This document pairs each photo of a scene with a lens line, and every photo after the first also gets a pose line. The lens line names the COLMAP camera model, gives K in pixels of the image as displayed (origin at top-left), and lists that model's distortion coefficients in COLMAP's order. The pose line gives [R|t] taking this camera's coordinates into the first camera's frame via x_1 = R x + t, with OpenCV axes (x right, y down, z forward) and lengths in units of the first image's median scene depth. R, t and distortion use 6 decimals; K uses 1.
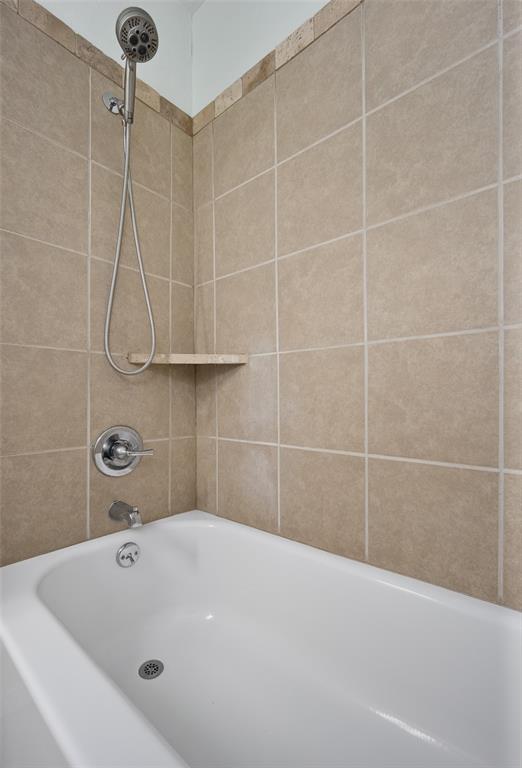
lens RADIAL K [[351.2, 0, 252.3], [0, 351.2, 401.0], [0, 0, 1]] dist [-0.005932, 0.001939]
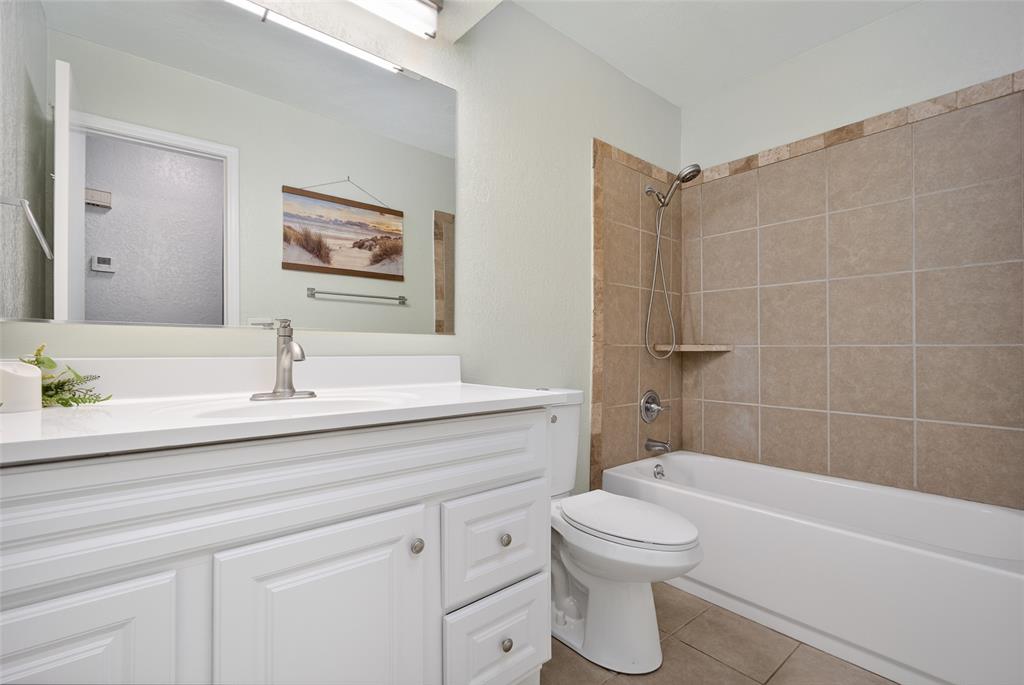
lens RADIAL K [[460.8, 0, 509.1], [0, 460.8, 346.5], [0, 0, 1]] dist [0.002831, -0.000198]
pose [[0.991585, 0.003653, -0.129404, -0.771211], [-0.005479, 0.999890, -0.013761, -0.101243], [0.129340, 0.014354, 0.991496, -1.189321]]
